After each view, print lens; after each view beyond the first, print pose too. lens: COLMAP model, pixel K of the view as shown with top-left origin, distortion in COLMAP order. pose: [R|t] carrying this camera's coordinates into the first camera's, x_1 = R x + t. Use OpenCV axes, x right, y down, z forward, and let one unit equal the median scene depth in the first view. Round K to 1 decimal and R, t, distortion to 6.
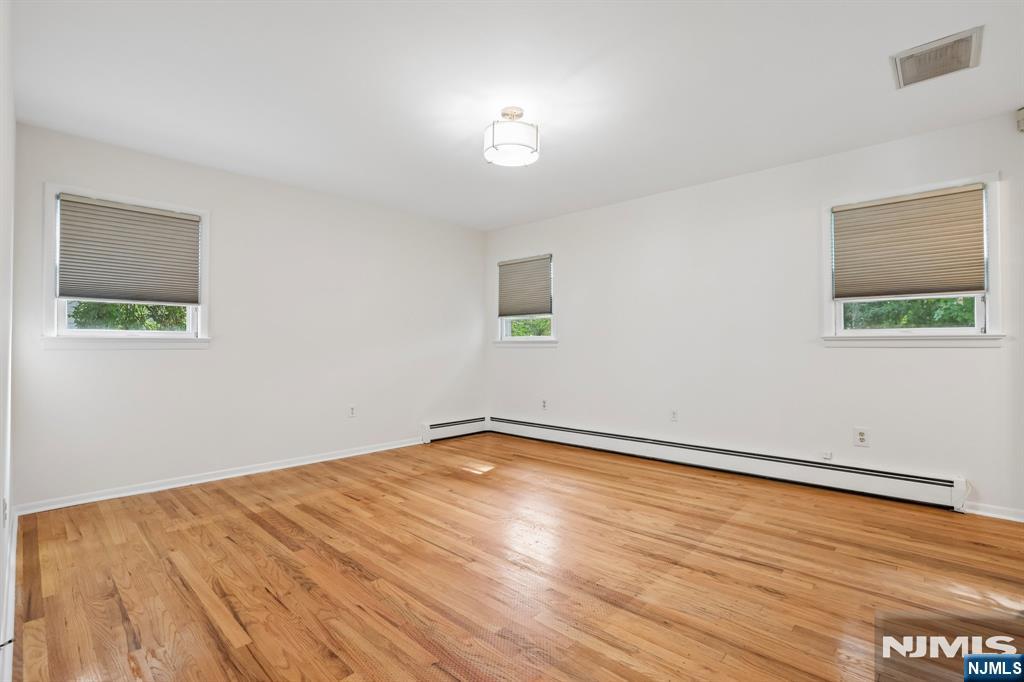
lens RADIAL K [[473.8, 0, 515.9], [0, 473.8, 358.7], [0, 0, 1]] dist [-0.060086, 0.021217]
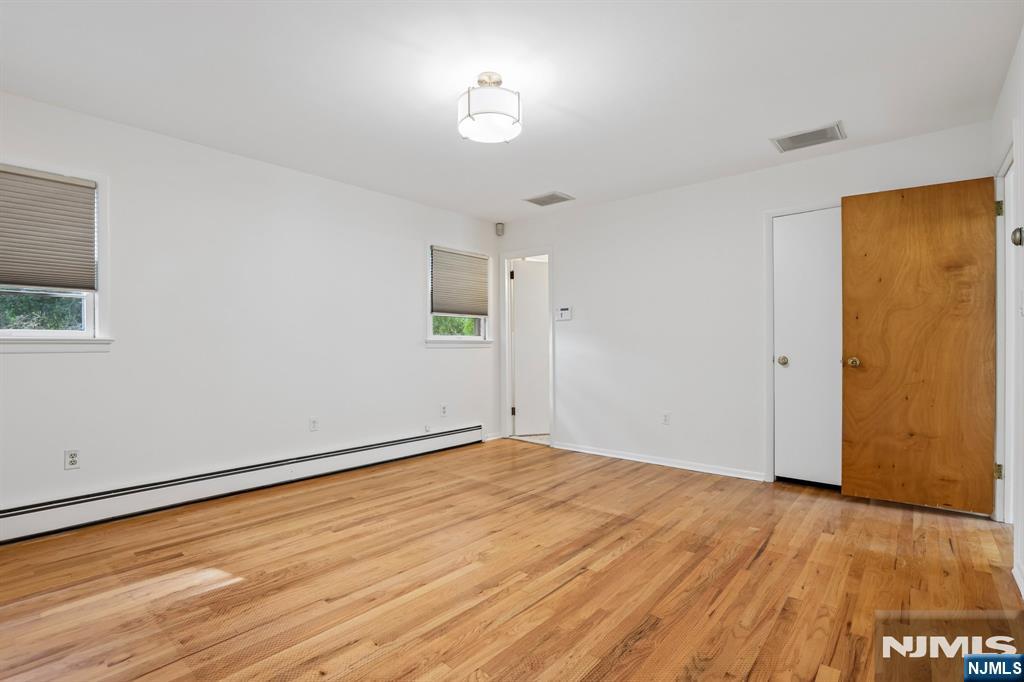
lens RADIAL K [[473.8, 0, 515.9], [0, 473.8, 358.7], [0, 0, 1]] dist [-0.060086, 0.021217]
pose [[-0.033240, -0.024830, 0.999139, -0.834150], [0.030653, 0.999196, 0.025851, -0.025445], [-0.998977, 0.031485, -0.032452, 0.928268]]
